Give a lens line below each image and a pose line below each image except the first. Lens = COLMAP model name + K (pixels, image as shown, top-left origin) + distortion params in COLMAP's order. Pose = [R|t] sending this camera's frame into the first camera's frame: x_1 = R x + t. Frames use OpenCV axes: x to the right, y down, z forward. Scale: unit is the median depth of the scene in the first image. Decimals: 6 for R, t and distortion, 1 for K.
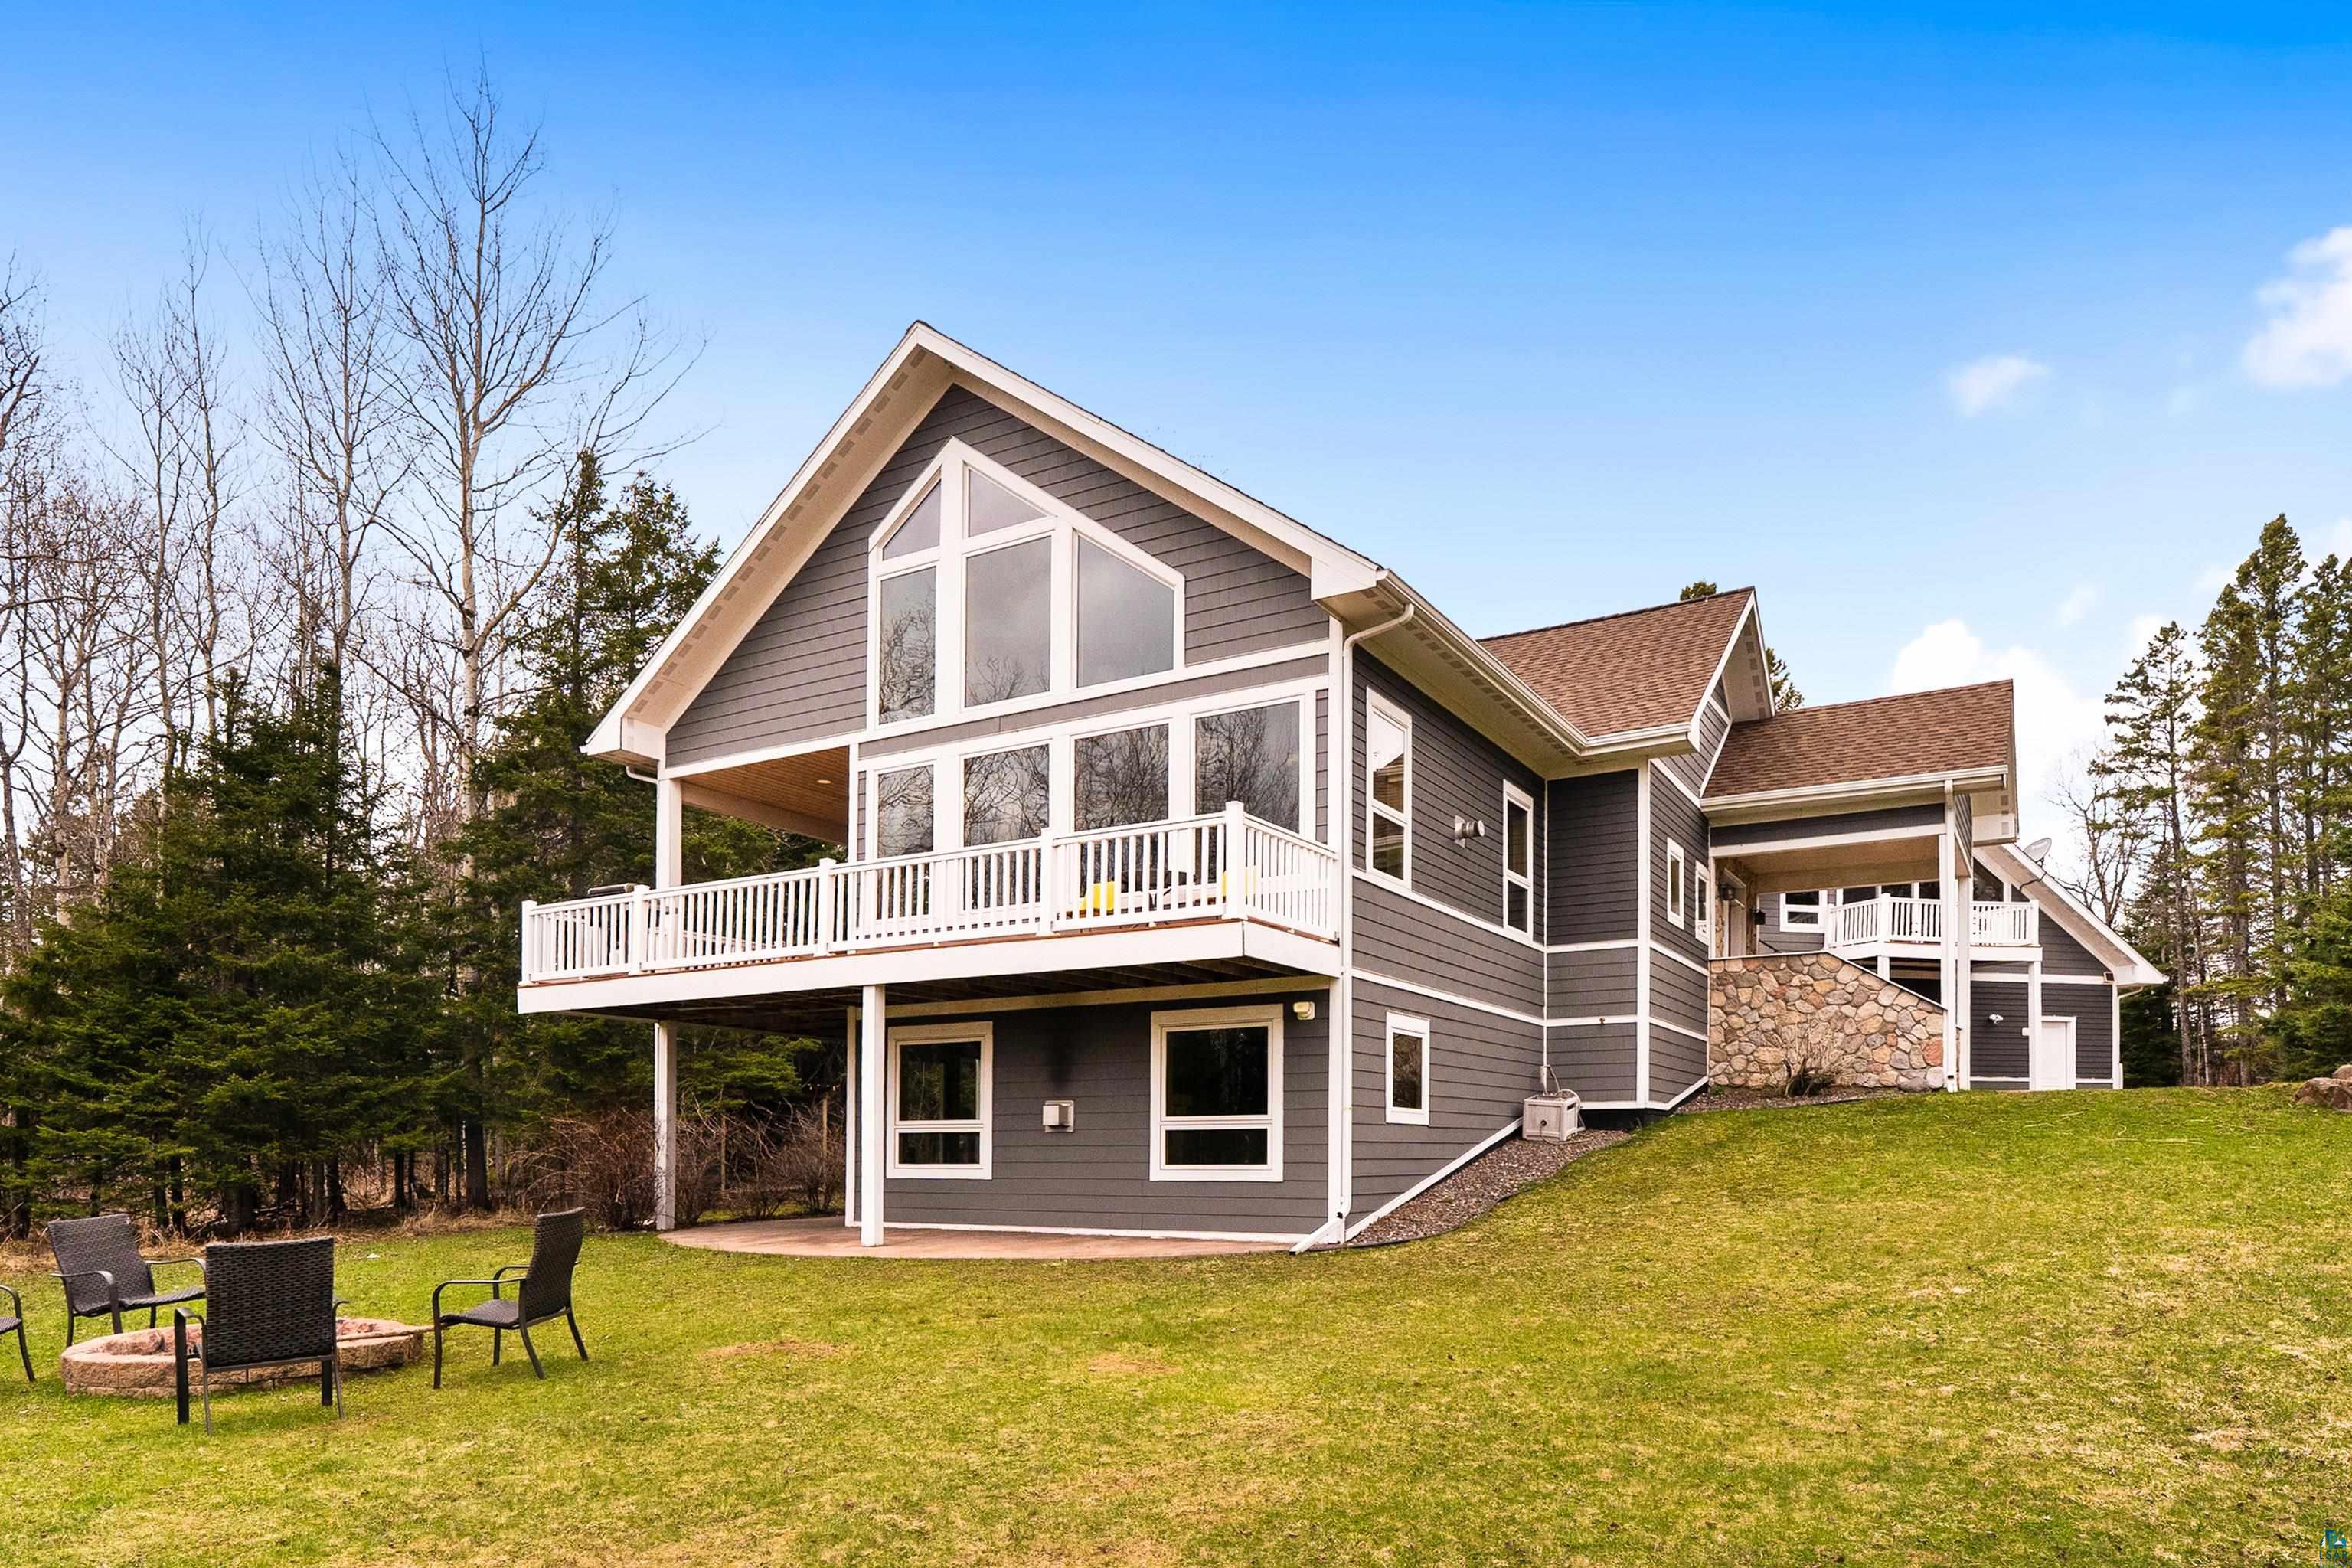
lens RADIAL K [[1174.7, 0, 1178.9], [0, 1174.7, 799.2], [0, 0, 1]] dist [-0.002520, 0.000606]
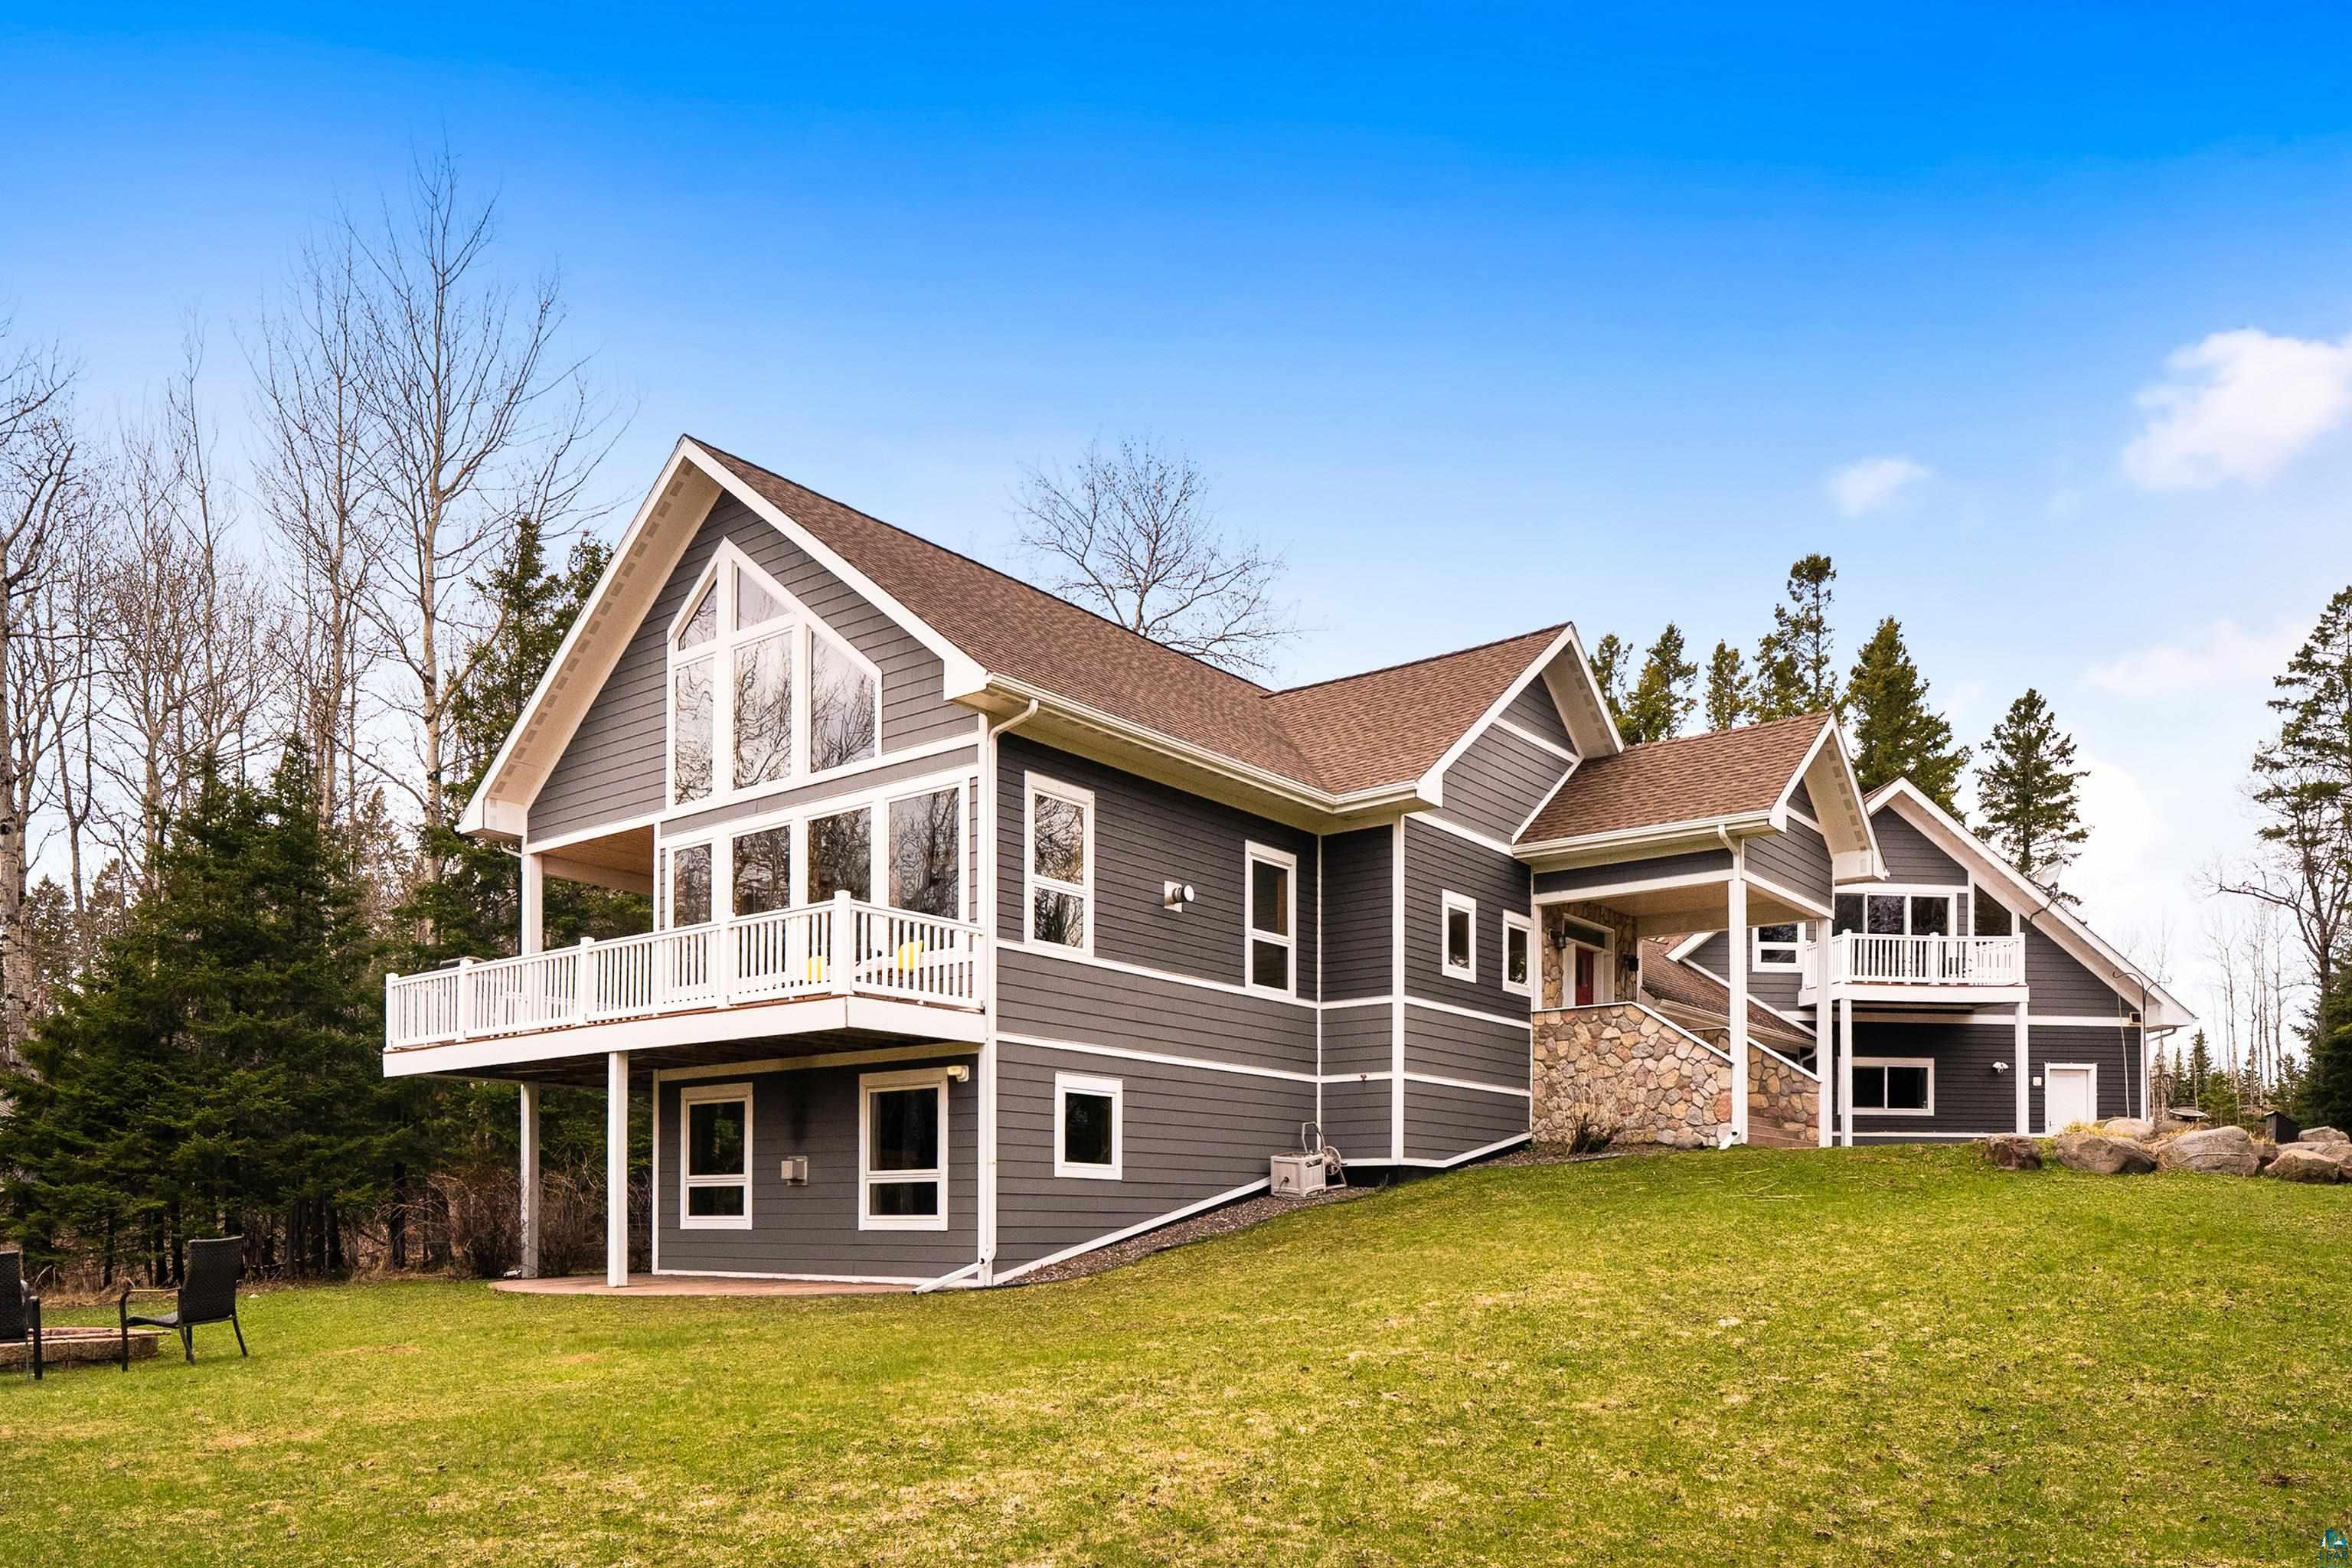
lens RADIAL K [[1367.7, 0, 1176.0], [0, 1367.7, 784.0], [0, 0, 1]] dist [-0.002425, -0.000129]
pose [[0.990896, -0.034908, -0.130024, 0.366222], [0.032466, 0.999255, -0.020853, -0.042266], [0.130655, 0.016442, 0.991292, -0.180960]]
